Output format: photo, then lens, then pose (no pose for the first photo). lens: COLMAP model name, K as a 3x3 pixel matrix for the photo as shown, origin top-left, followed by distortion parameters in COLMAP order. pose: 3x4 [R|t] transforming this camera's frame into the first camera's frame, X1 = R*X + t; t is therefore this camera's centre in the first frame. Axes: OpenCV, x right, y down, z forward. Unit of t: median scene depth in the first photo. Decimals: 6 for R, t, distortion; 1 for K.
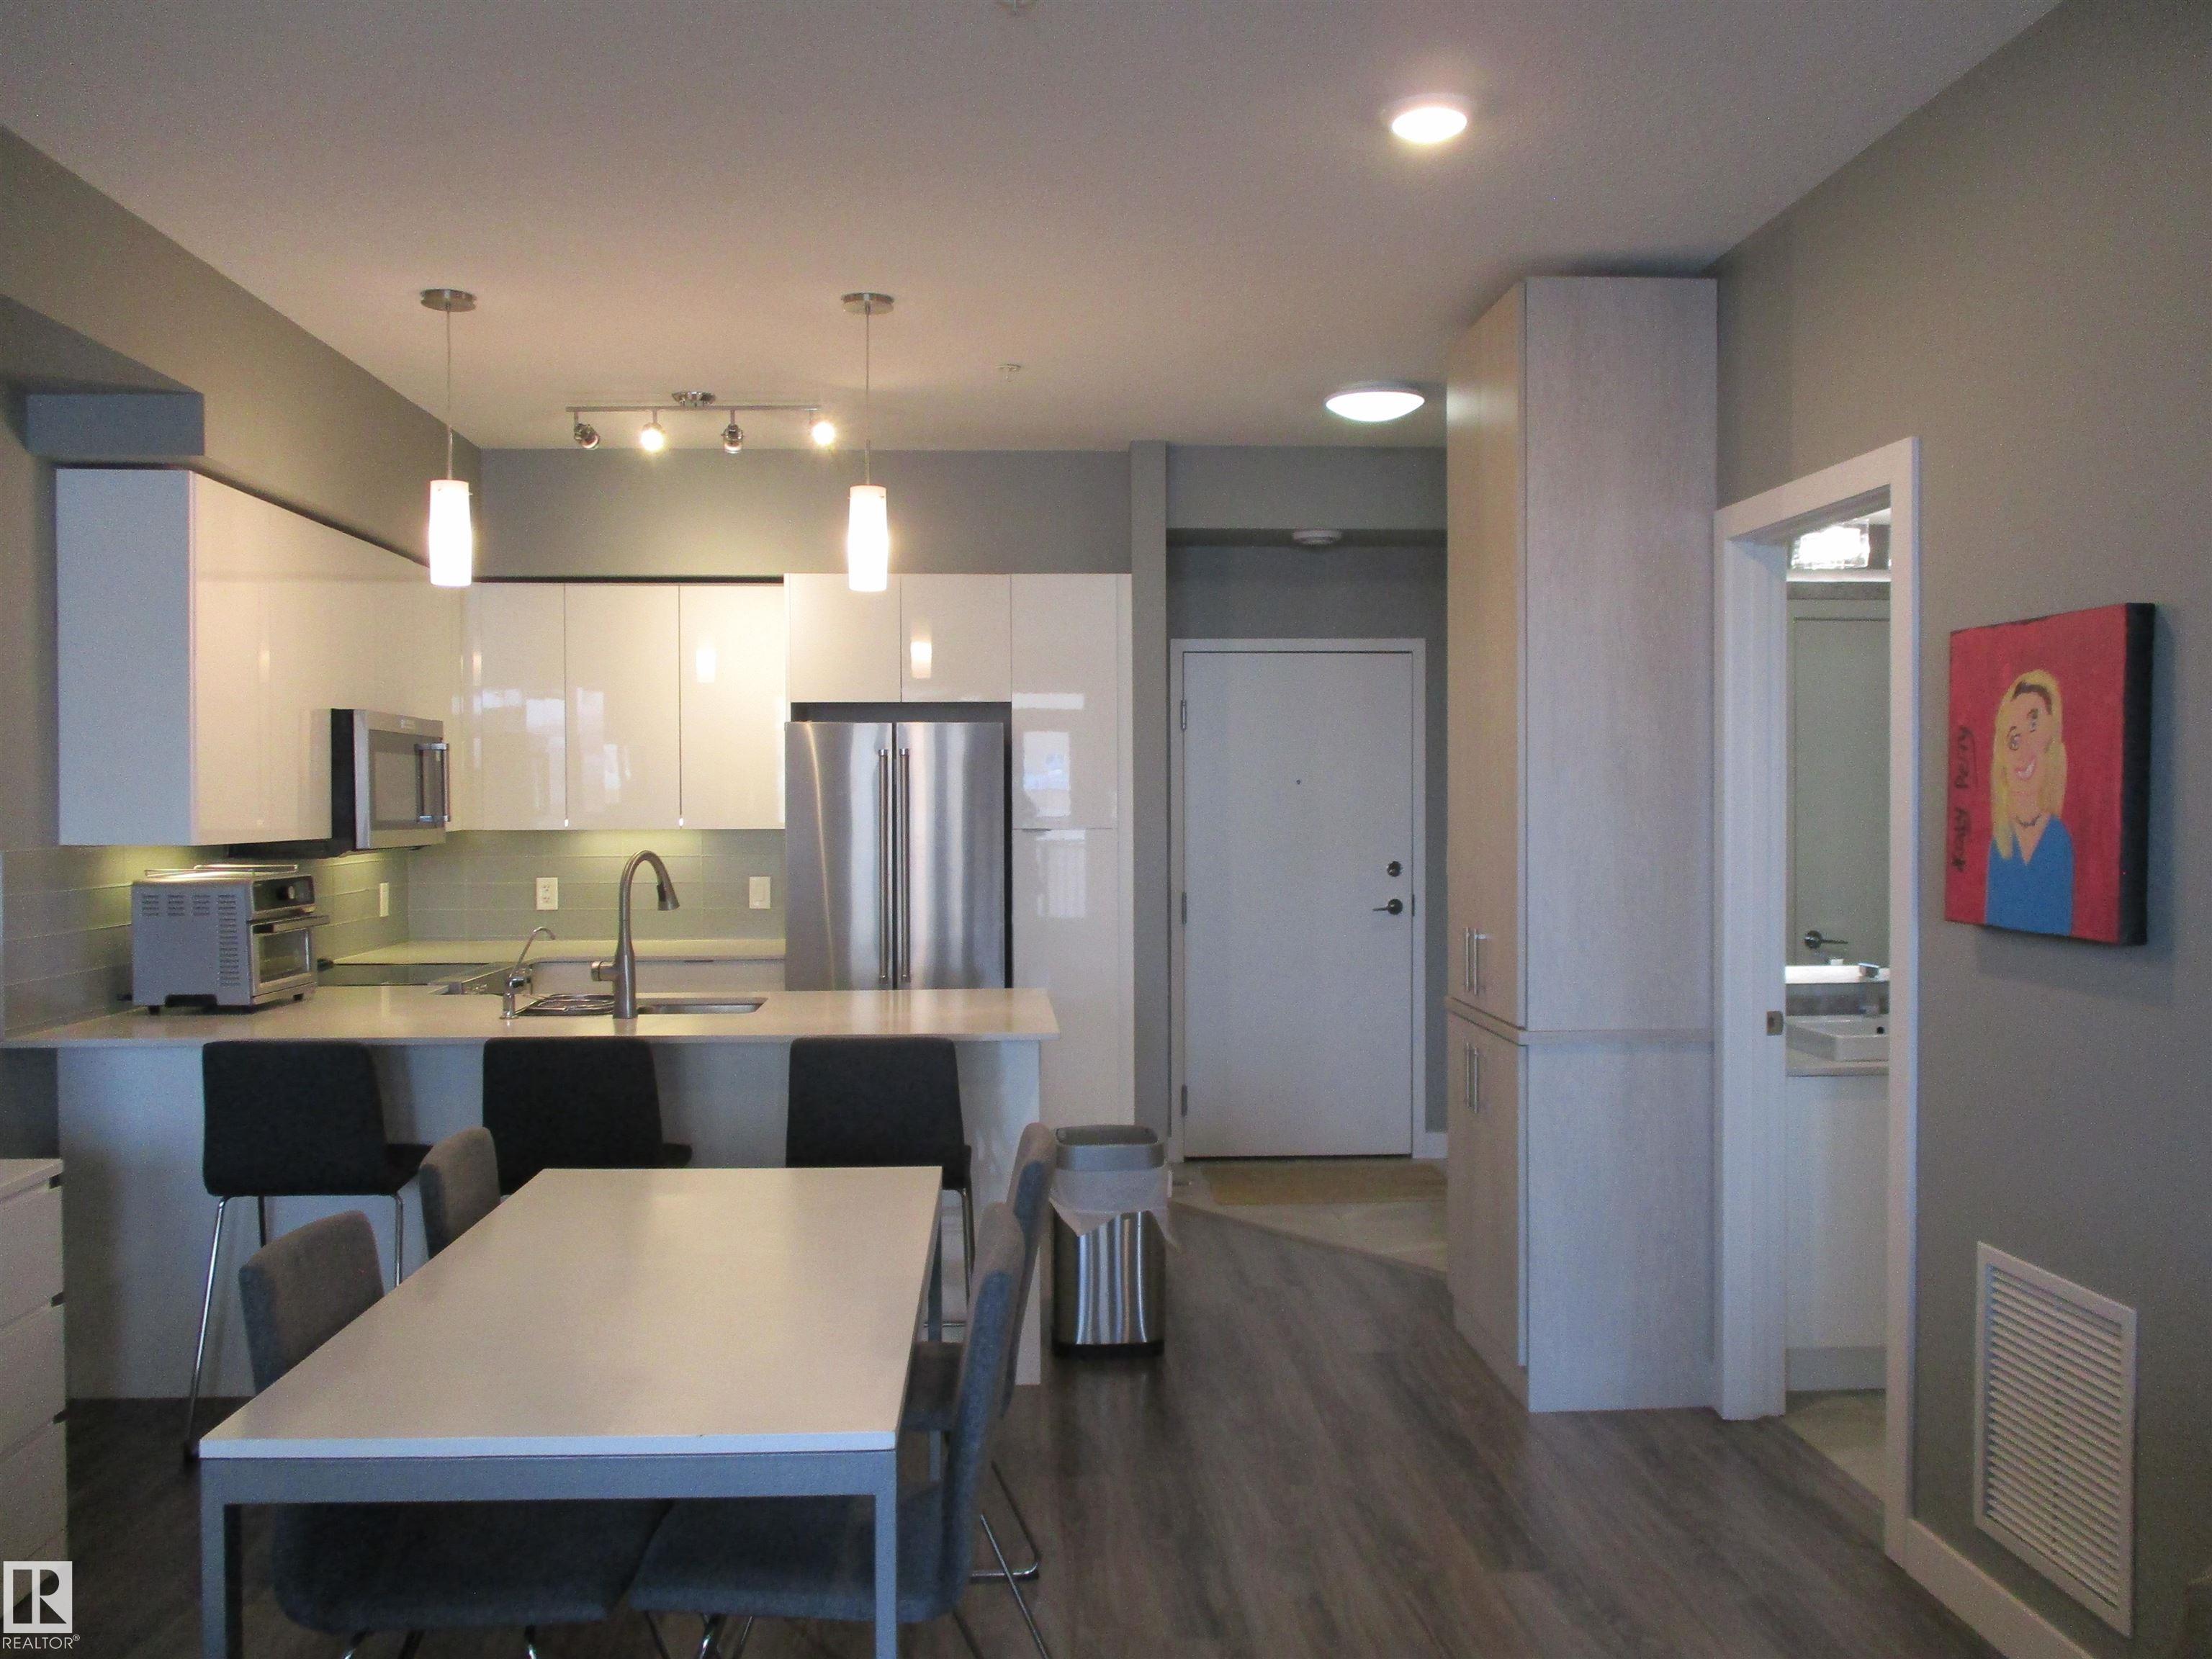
lens RADIAL K [[1845.5, 0, 1104.1], [0, 1845.5, 842.1], [0, 0, 1]] dist [-0.023022, 0.004924]
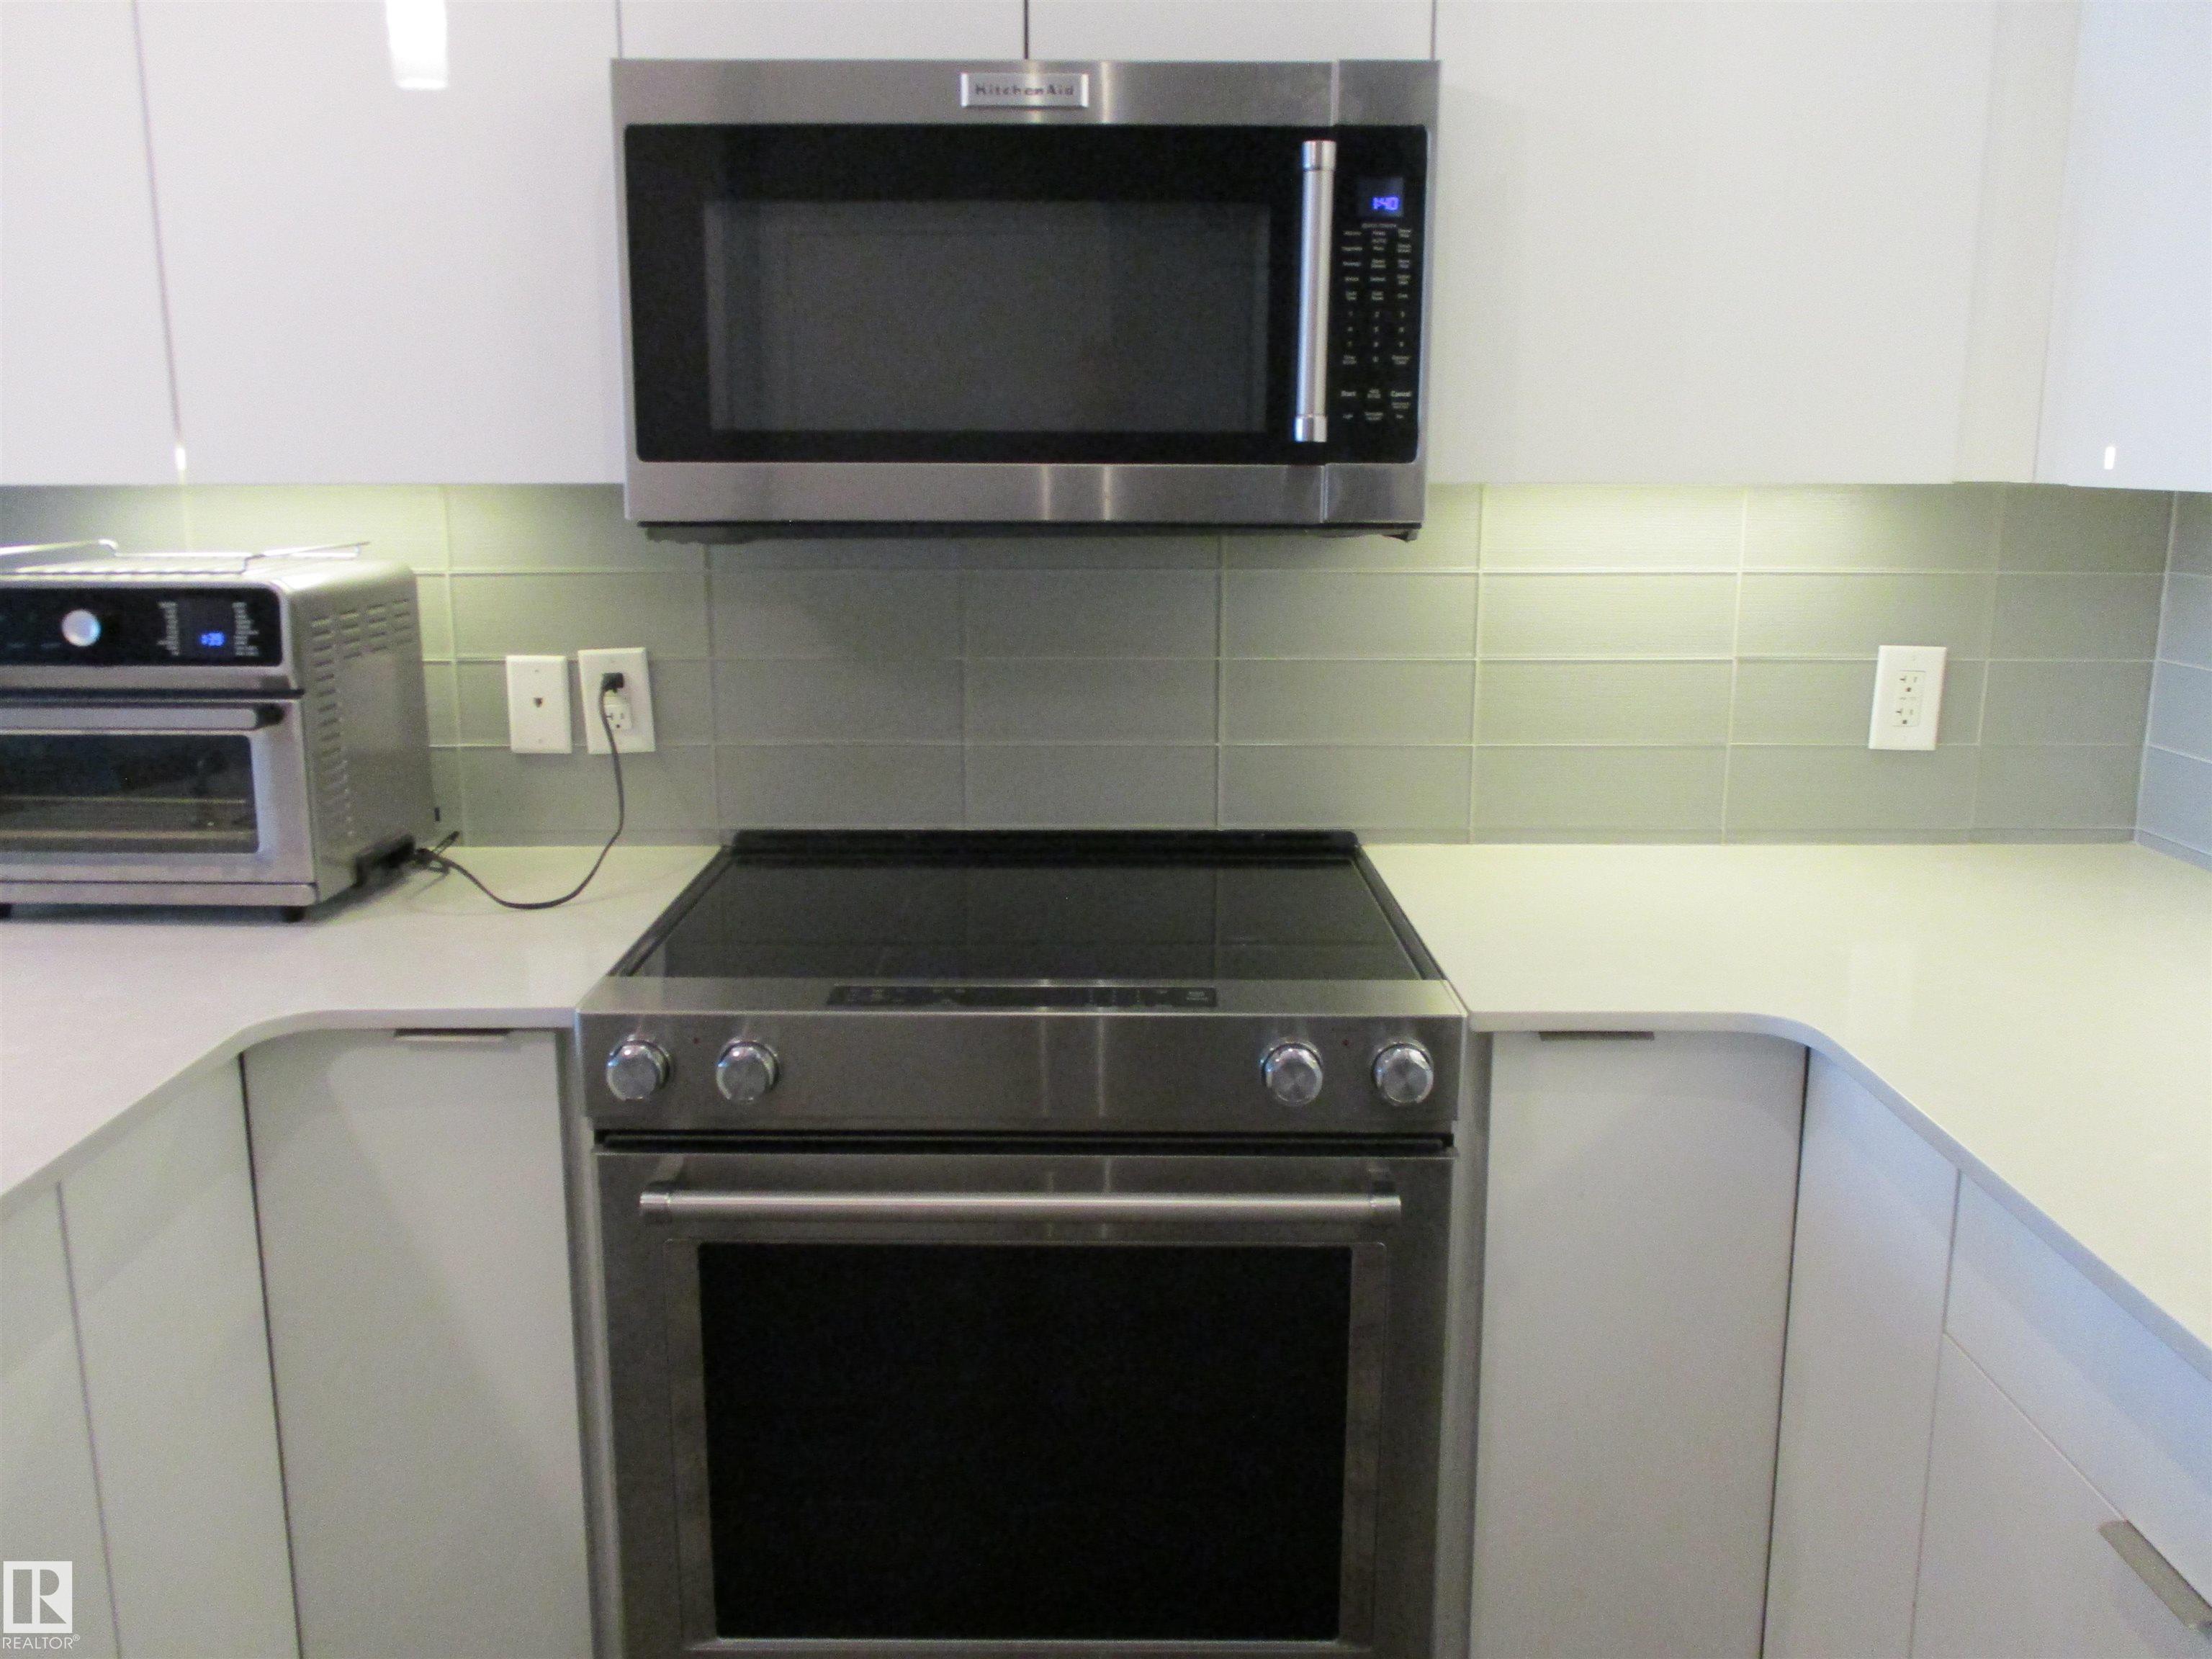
lens RADIAL K [[1845.5, 0, 1104.0], [0, 1845.5, 841.5], [0, 0, 1]] dist [-0.023022, 0.004924]
pose [[-0.052326, 0.213603, -0.975518, -0.093197], [-0.024410, 0.976291, 0.215081, -0.014302], [0.998332, 0.035067, -0.045872, 1.247796]]
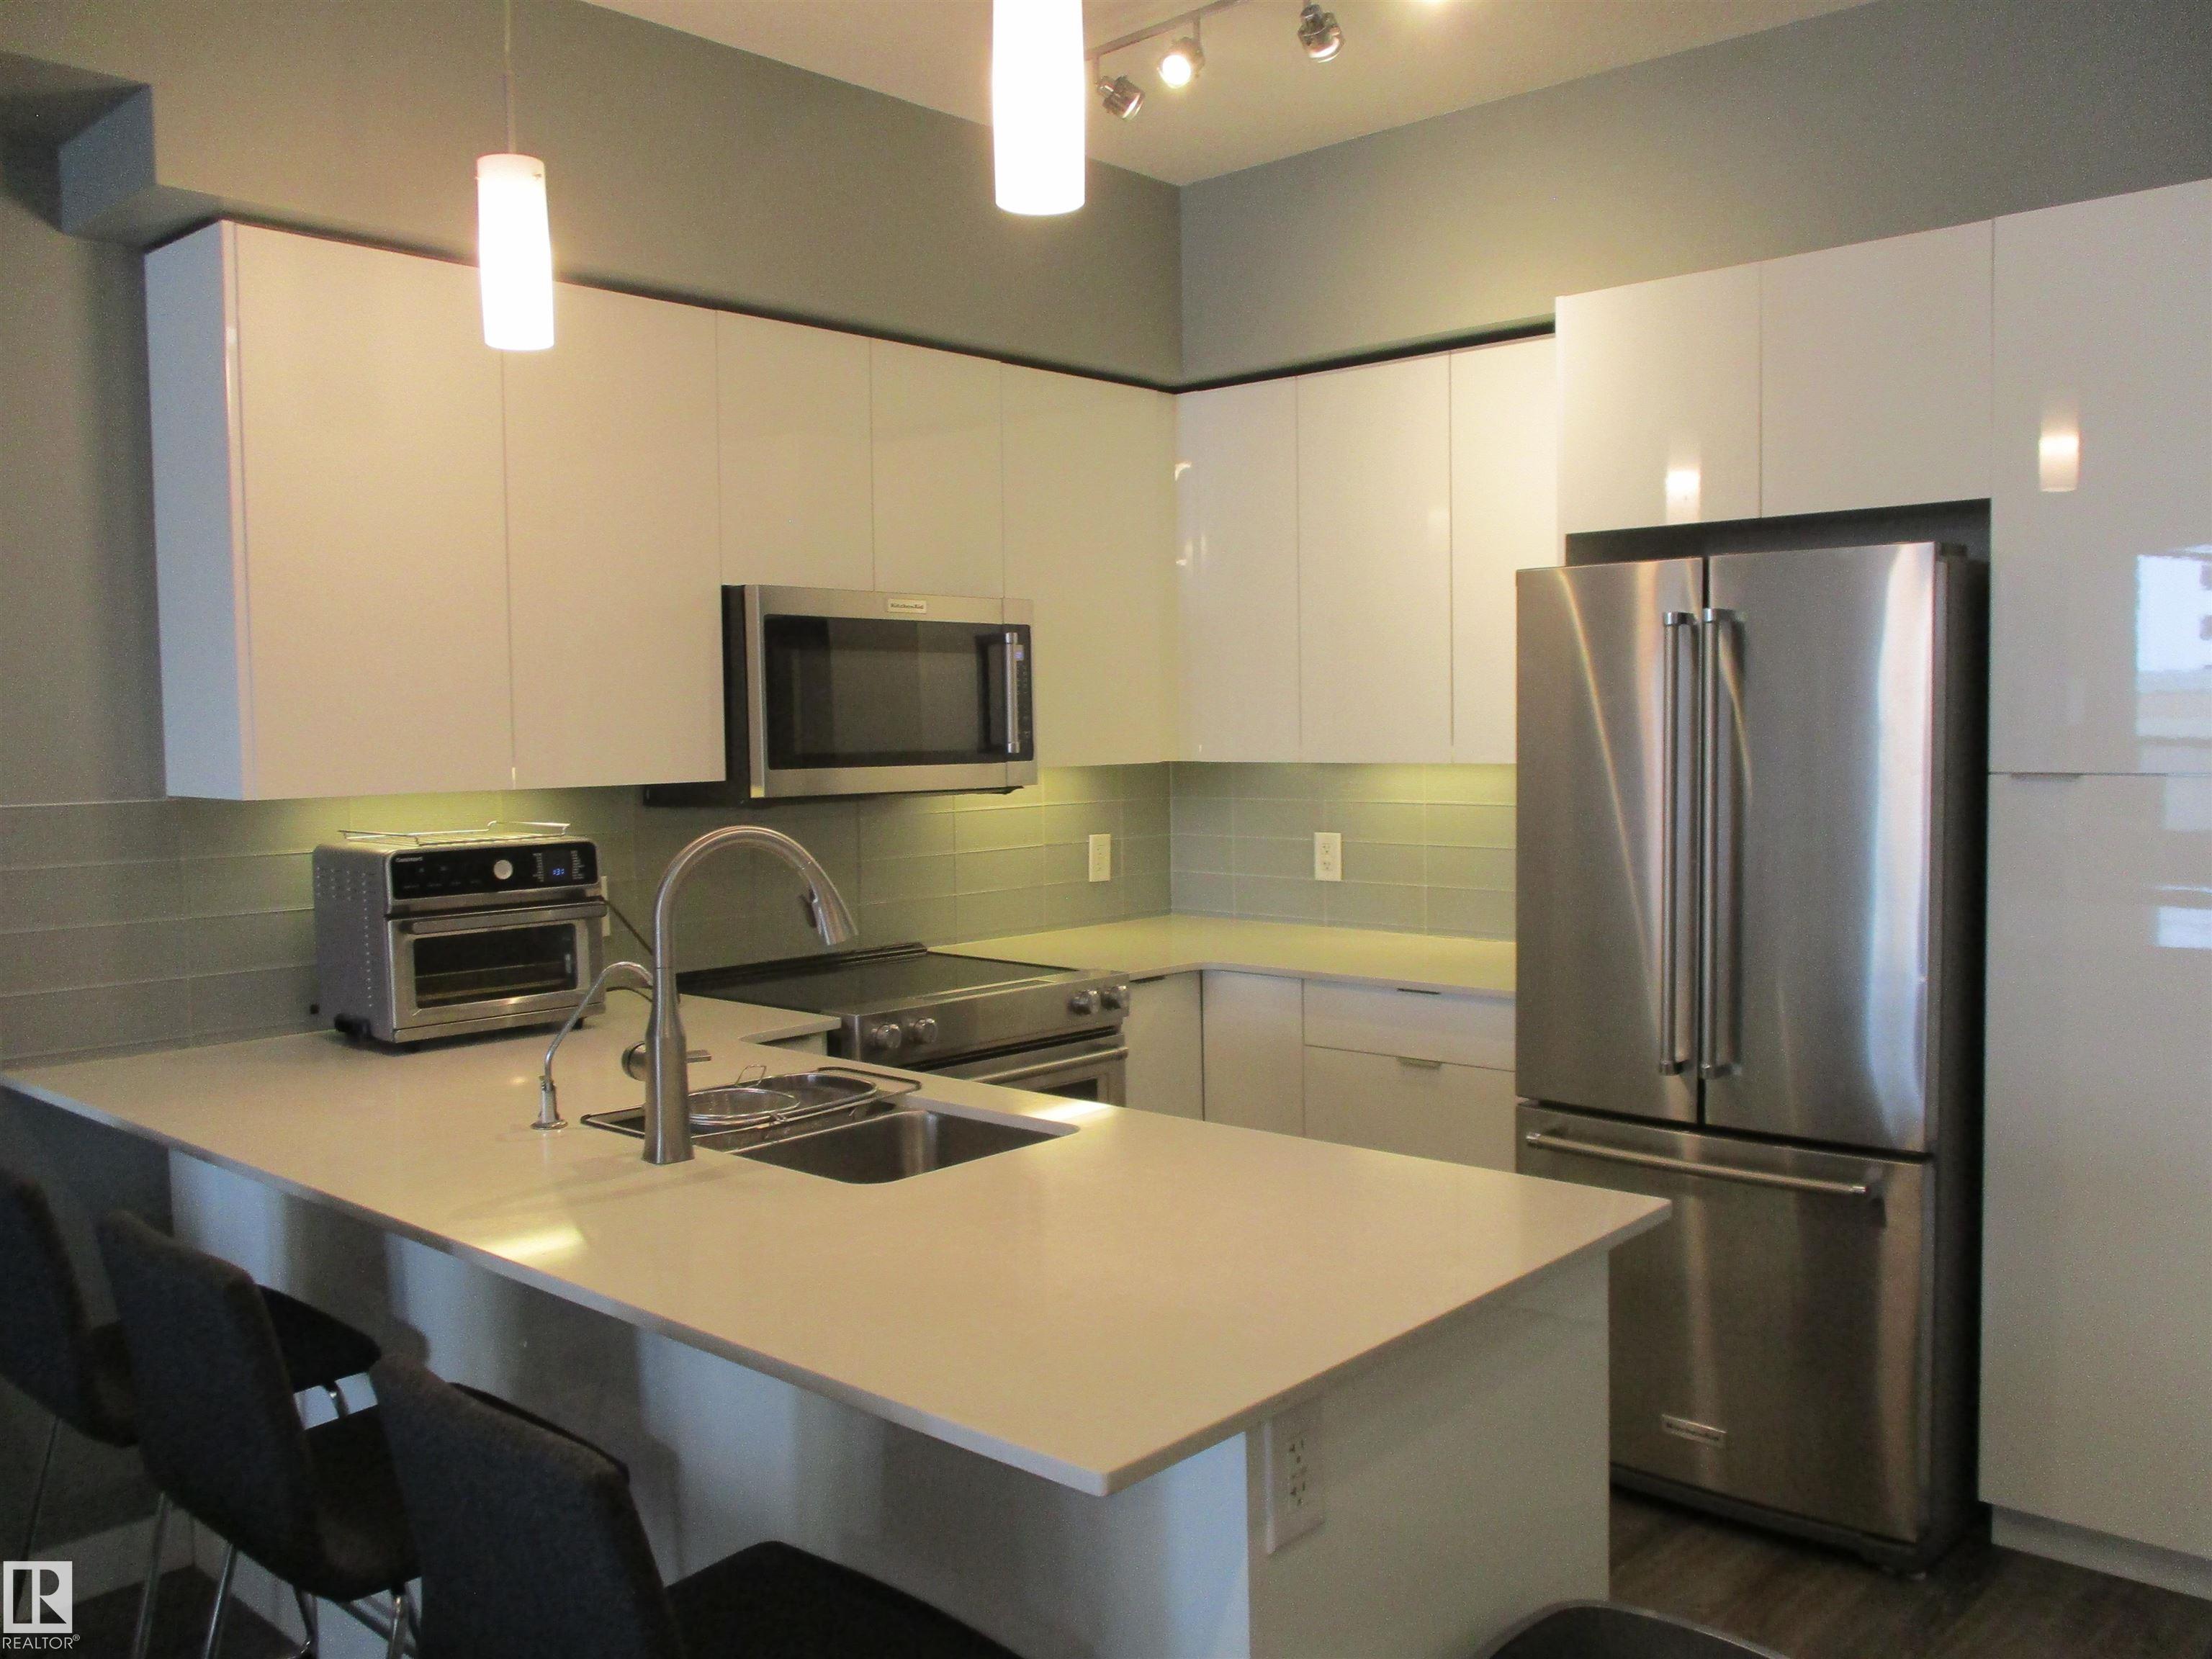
lens RADIAL K [[1845.5, 0, 1112.9], [0, 1845.5, 836.2], [0, 0, 1]] dist [-0.023022, 0.004924]
pose [[0.697871, 0.038837, -0.715169, 0.178120], [-0.004652, 0.998753, 0.049698, -0.018033], [0.716208, -0.031356, 0.697182, 0.717856]]
